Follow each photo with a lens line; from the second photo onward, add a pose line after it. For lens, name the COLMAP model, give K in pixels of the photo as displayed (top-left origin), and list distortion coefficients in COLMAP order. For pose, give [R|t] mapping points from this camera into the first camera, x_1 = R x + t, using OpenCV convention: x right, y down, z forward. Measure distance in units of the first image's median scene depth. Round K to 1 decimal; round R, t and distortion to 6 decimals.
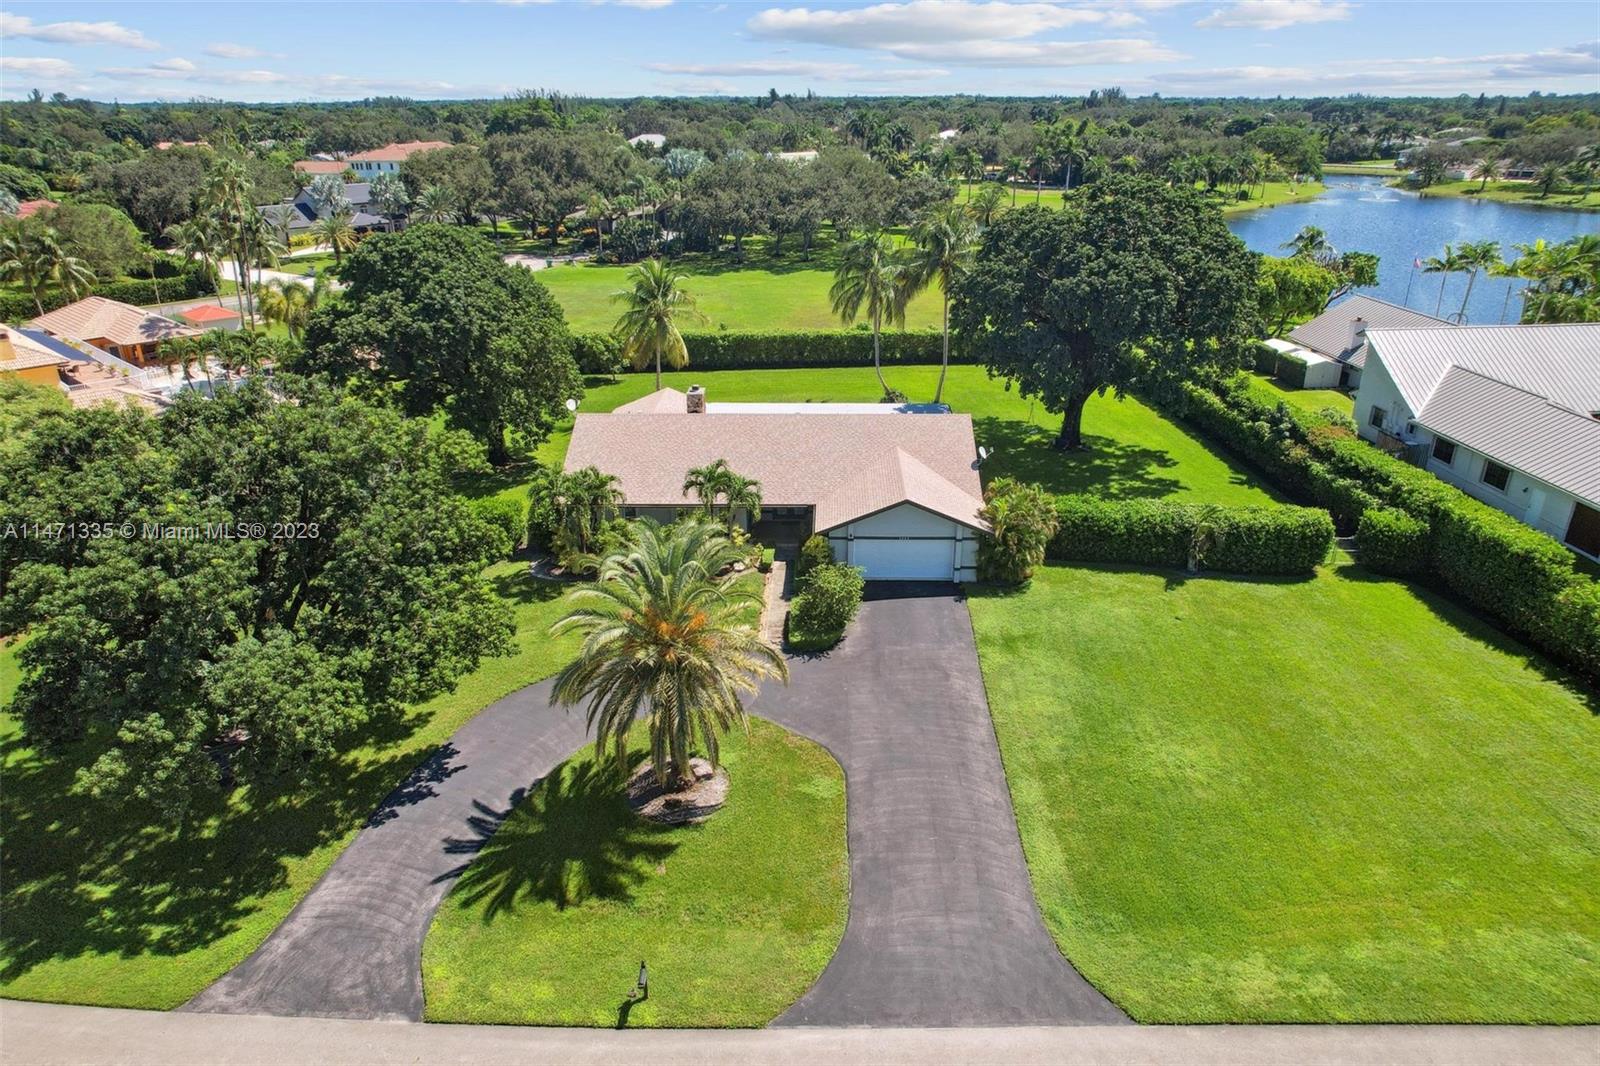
lens RADIAL K [[1019.7, 0, 805.6], [0, 1019.7, 533.4], [0, 0, 1]] dist [-0.072621, 0.071311]
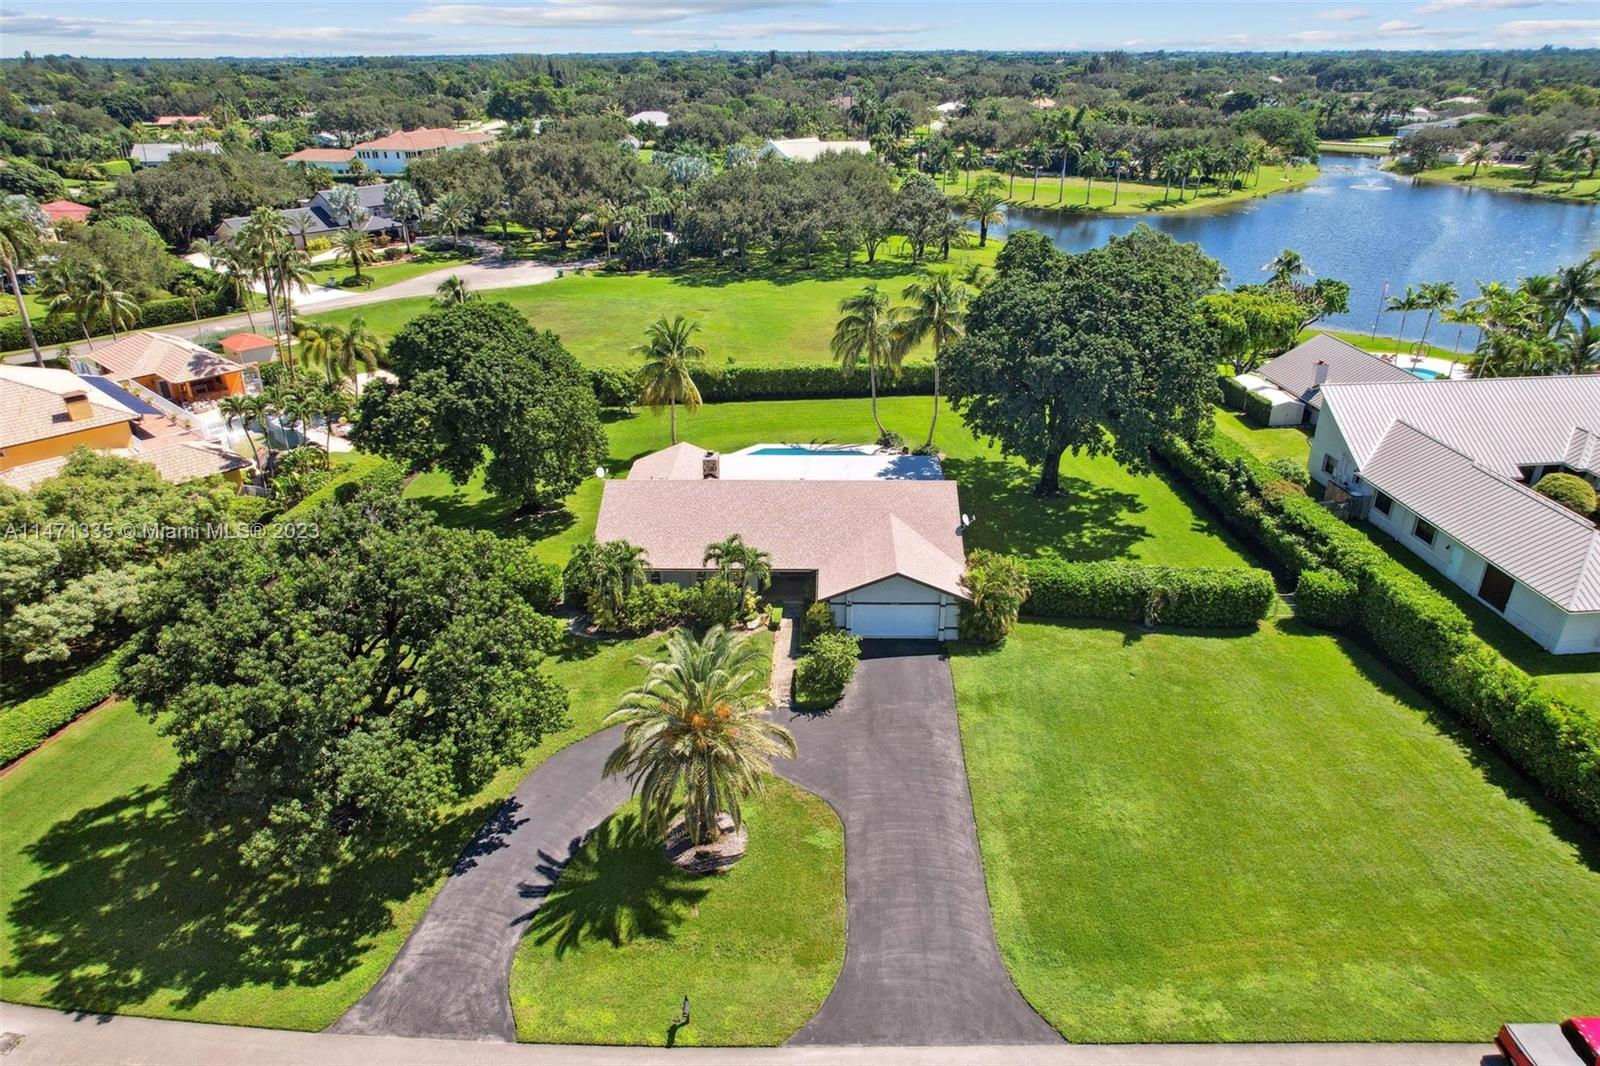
lens RADIAL K [[1019.7, 0, 805.6], [0, 1019.7, 533.4], [0, 0, 1]] dist [-0.072621, 0.071311]
pose [[0.999999, -0.001345, -0.000472, -0.003985], [0.001362, 0.999251, 0.038663, -0.117967], [0.000419, -0.038664, 0.999252, -0.144180]]
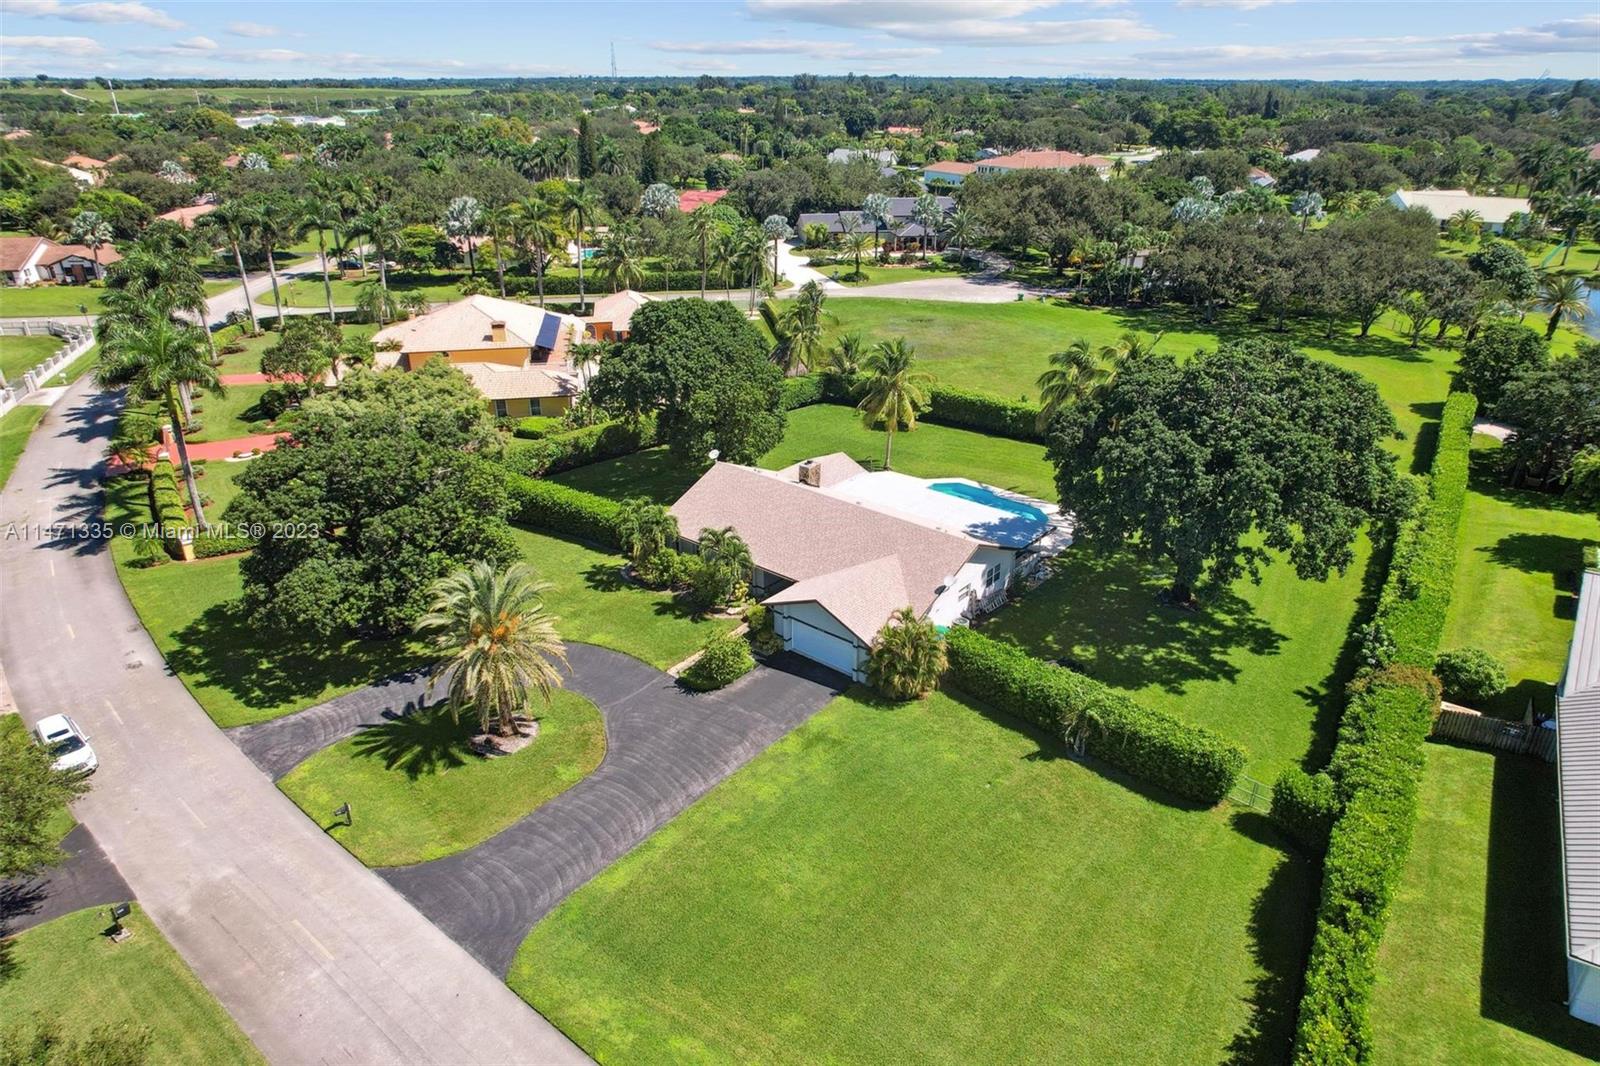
lens RADIAL K [[1019.7, 0, 805.6], [0, 1019.7, 533.4], [0, 0, 1]] dist [-0.072621, 0.071311]
pose [[0.782166, 0.264532, -0.564127, 0.719248], [-0.253896, 0.962137, 0.099139, -0.216399], [0.568993, 0.065686, 0.819715, 0.001525]]
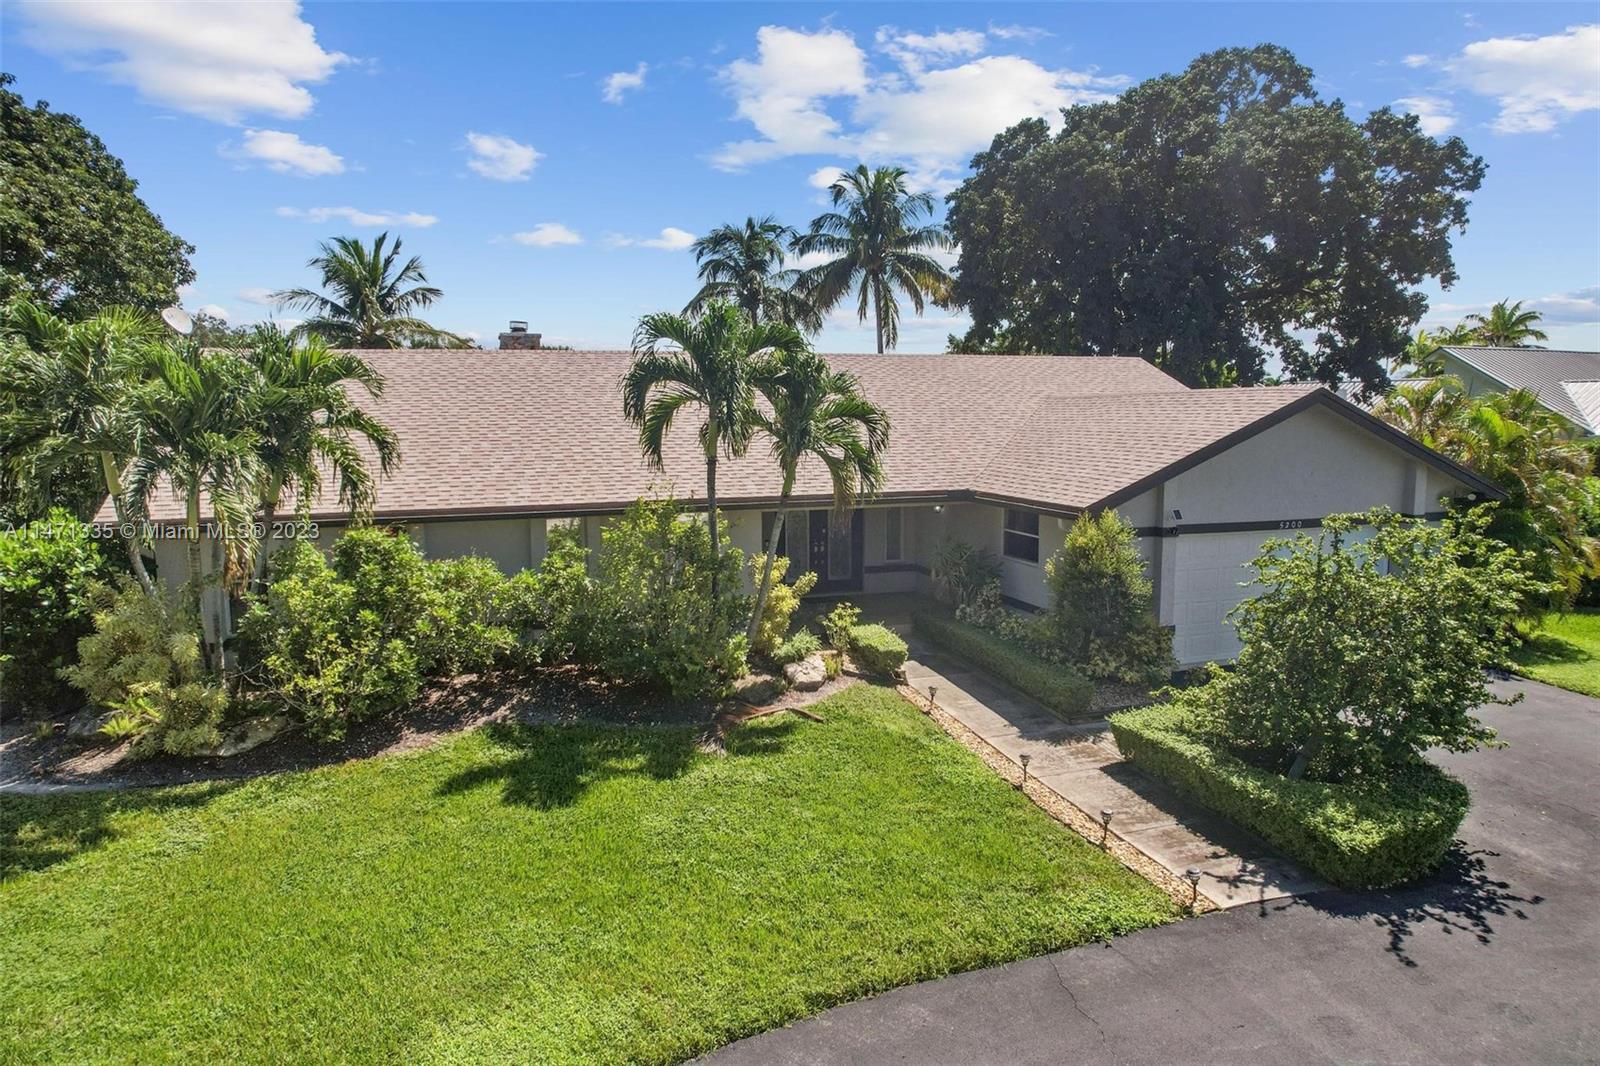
lens RADIAL K [[1019.7, 0, 805.6], [0, 1019.7, 533.4], [0, 0, 1]] dist [-0.072621, 0.071311]
pose [[0.940194, -0.042430, 0.337986, -0.168592], [0.137469, 0.955089, -0.262503, 0.073307], [-0.311669, 0.293266, 0.903802, 0.738658]]
